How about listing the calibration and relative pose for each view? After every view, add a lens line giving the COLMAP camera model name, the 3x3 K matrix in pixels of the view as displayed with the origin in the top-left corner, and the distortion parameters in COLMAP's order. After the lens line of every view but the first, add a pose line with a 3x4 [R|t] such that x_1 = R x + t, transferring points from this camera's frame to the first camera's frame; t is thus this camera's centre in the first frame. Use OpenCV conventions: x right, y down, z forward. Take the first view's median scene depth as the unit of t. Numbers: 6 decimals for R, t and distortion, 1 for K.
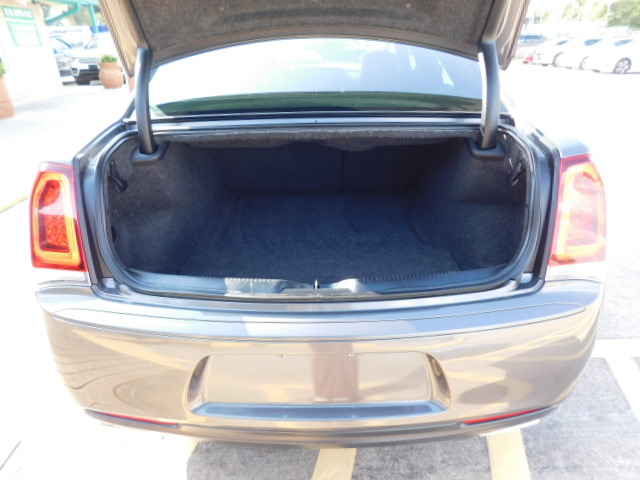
lens RADIAL K [[430.6, 0, 319.9], [0, 430.6, 242.2], [0, 0, 1]] dist [-0.033163, 0.030928]
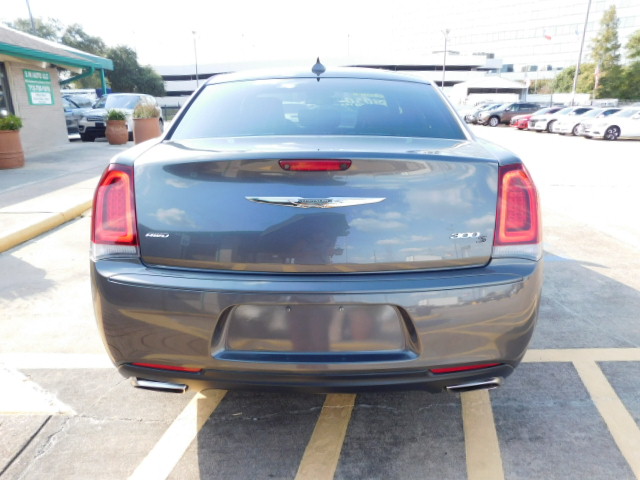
lens RADIAL K [[446.9, 0, 320.6], [0, 446.9, 241.1], [0, 0, 1]] dist [-0.012231, -0.006963]
pose [[0.999897, 0.013086, 0.005966, 0.000680], [-0.012065, 0.989032, -0.147205, 0.158612], [-0.007827, 0.147118, 0.989088, -0.216557]]
